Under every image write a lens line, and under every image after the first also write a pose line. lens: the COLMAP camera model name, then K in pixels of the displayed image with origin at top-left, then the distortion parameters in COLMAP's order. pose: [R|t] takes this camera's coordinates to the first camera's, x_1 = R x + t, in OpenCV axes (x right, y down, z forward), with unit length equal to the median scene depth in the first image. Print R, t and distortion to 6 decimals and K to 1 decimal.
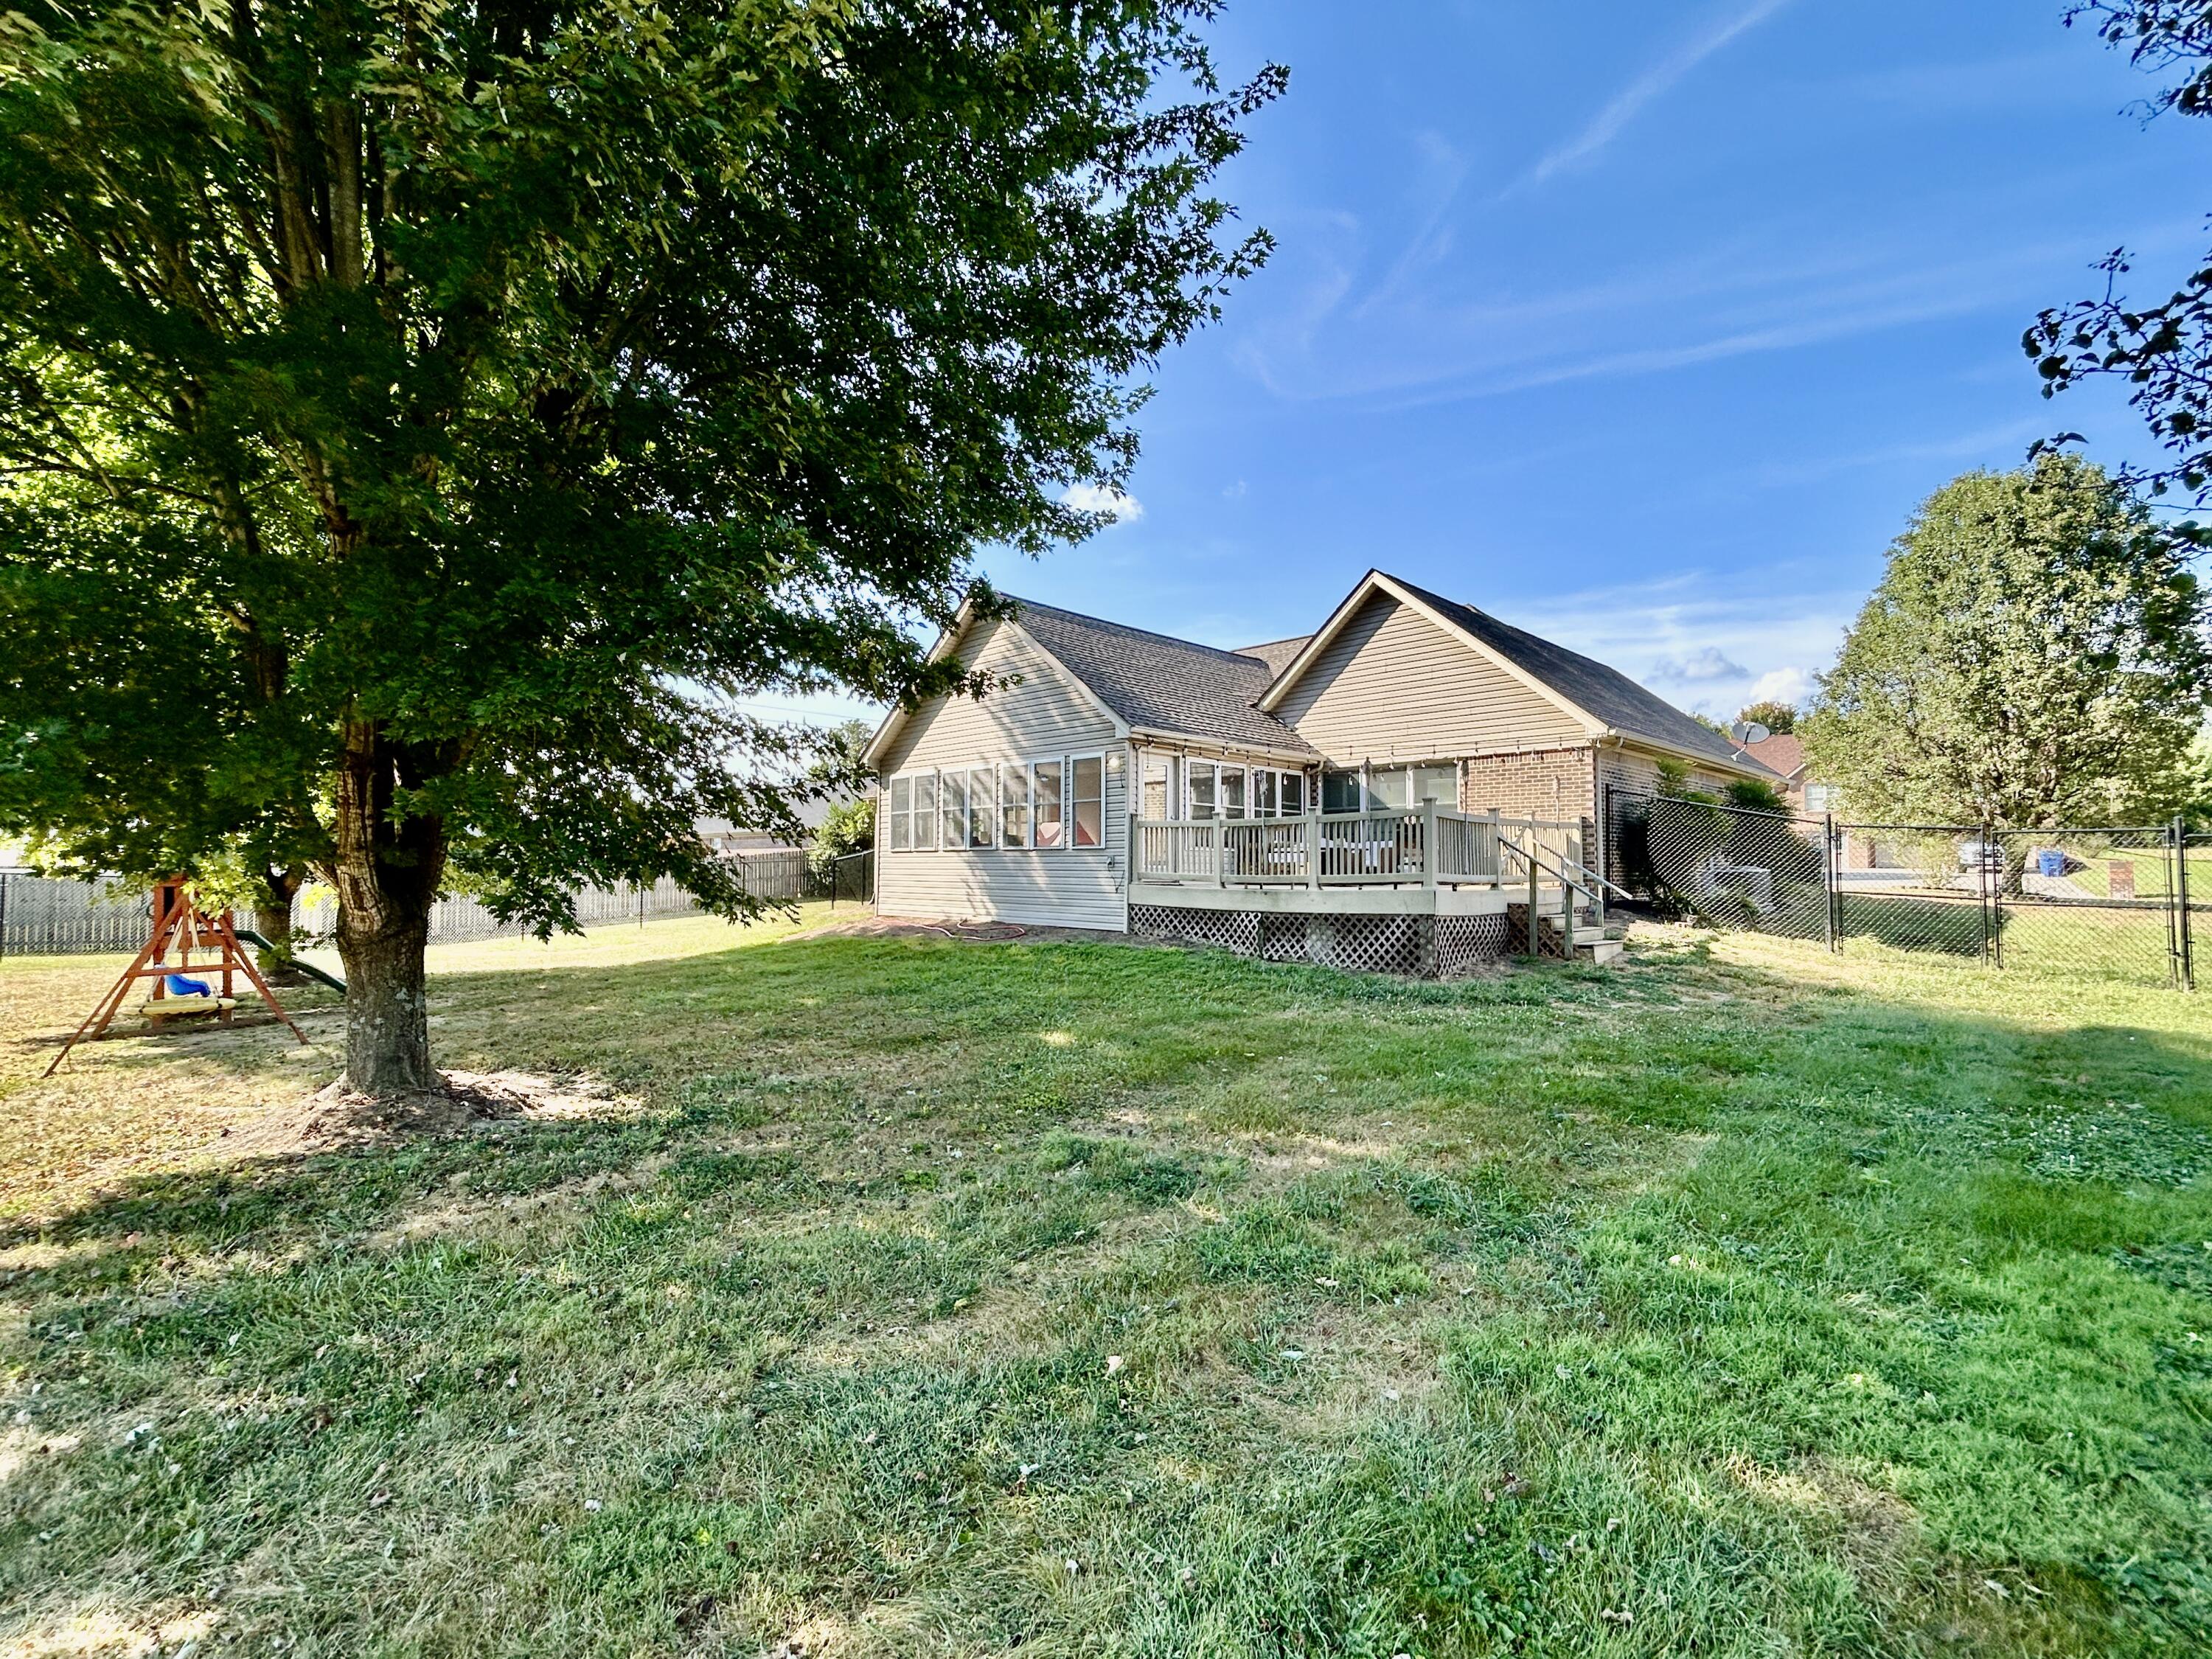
lens RADIAL K [[944.4, 0, 1106.0], [0, 944.4, 829.5], [0, 0, 1]] dist [-0.001165, -0.000276]
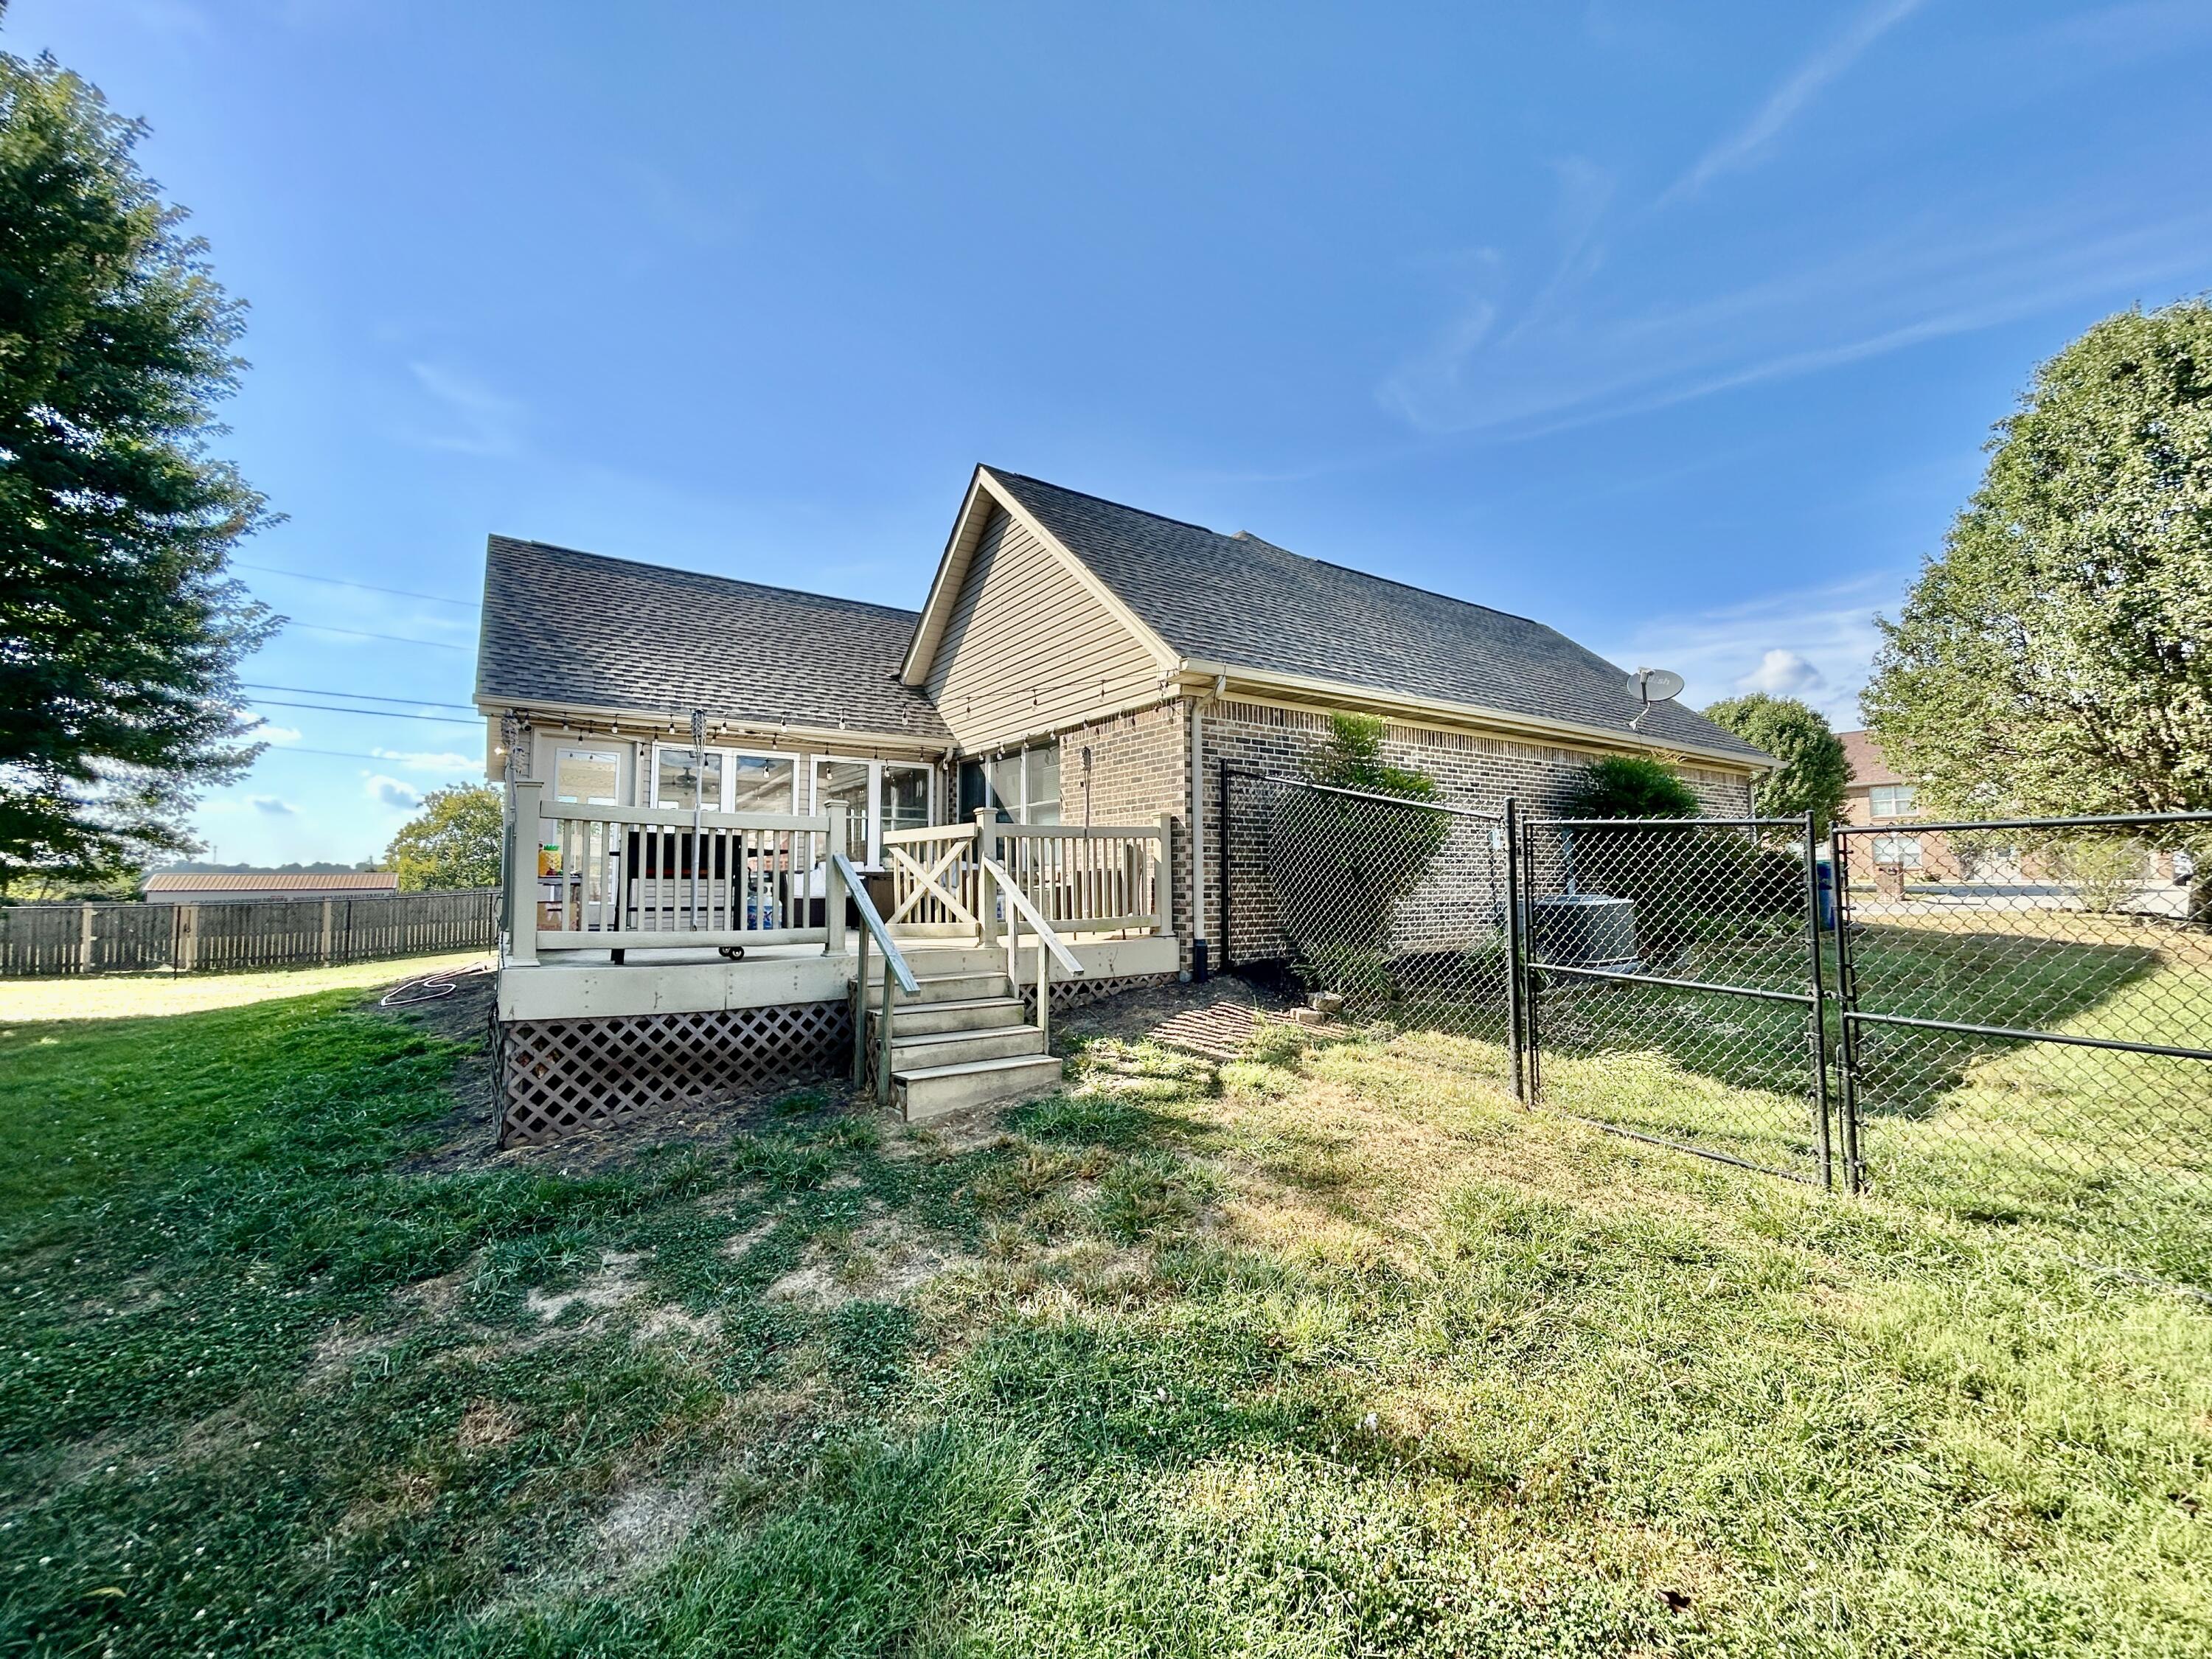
lens RADIAL K [[874.7, 0, 1101.2], [0, 874.7, 820.3], [0, 0, 1]] dist [-0.002794, -0.000259]
pose [[0.983181, -0.020007, -0.181537, 0.456086], [0.014396, 0.999379, -0.032176, 0.004313], [0.182068, 0.029021, 0.982858, 0.377313]]
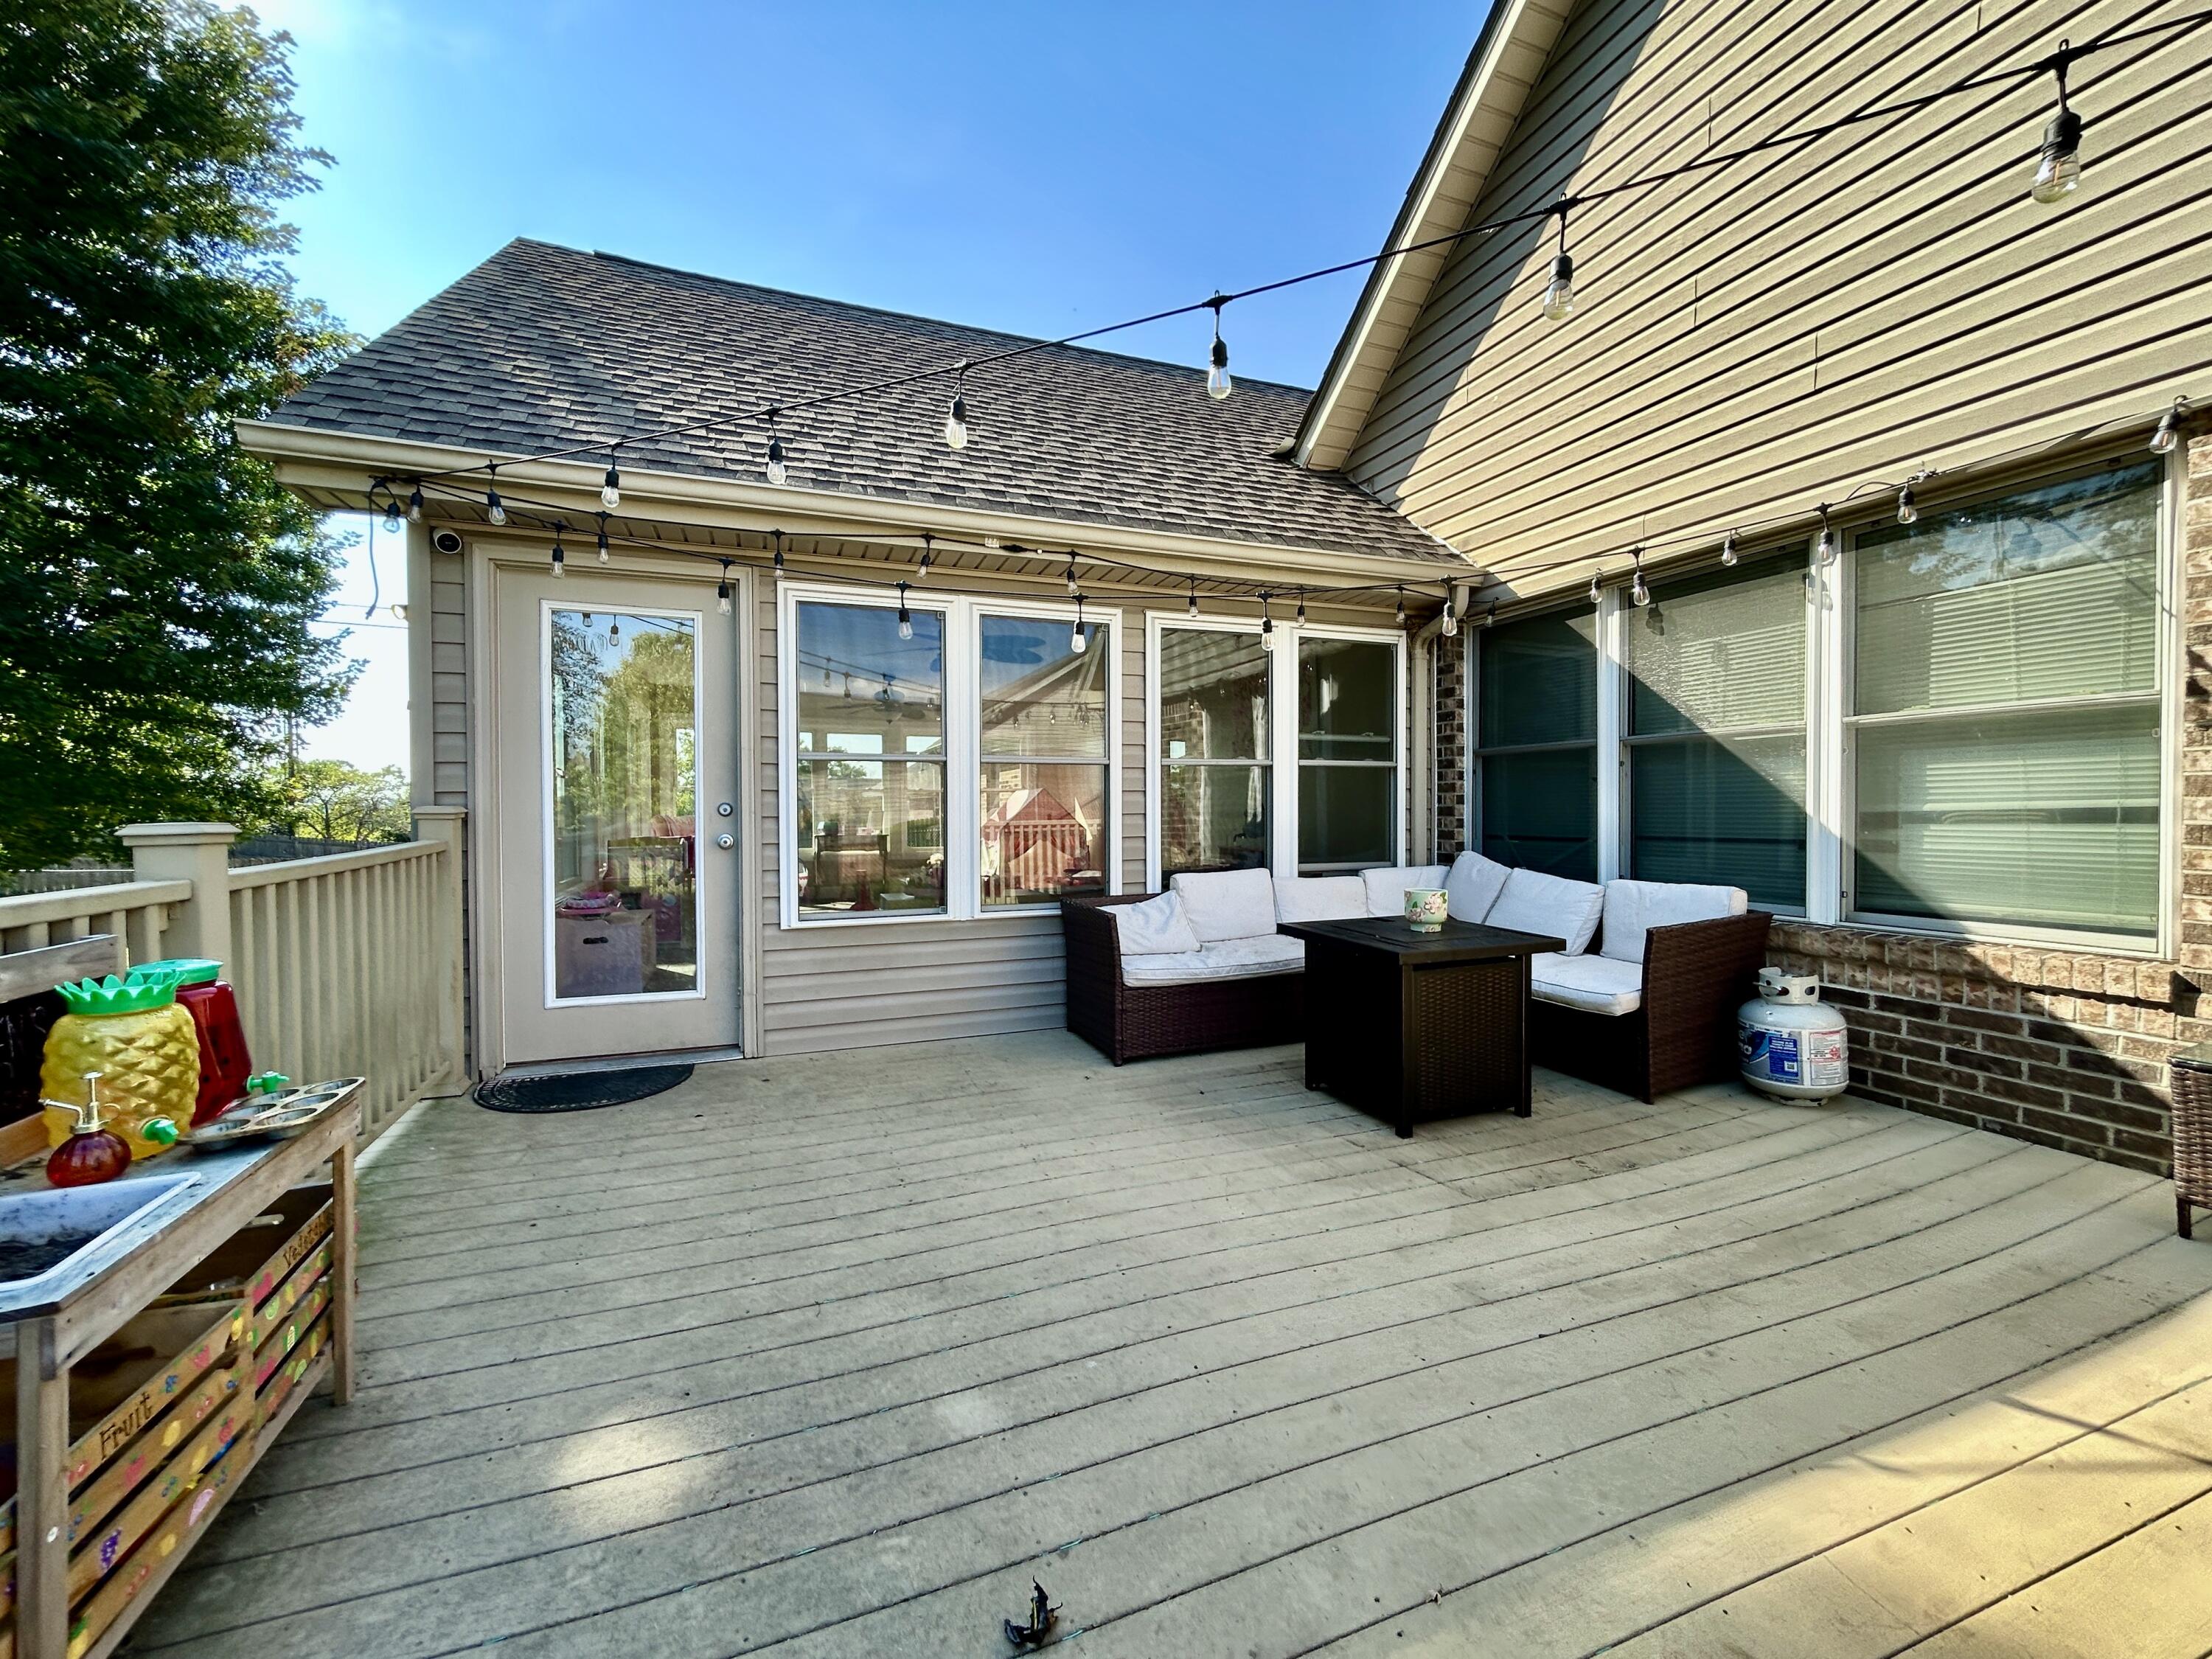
lens RADIAL K [[874.7, 0, 1101.2], [0, 874.7, 820.3], [0, 0, 1]] dist [-0.002794, -0.000259]
pose [[0.914386, -0.007046, -0.404782, 0.235286], [0.028755, 0.998454, 0.047576, -0.016709], [0.403821, -0.055143, 0.913175, 0.702379]]
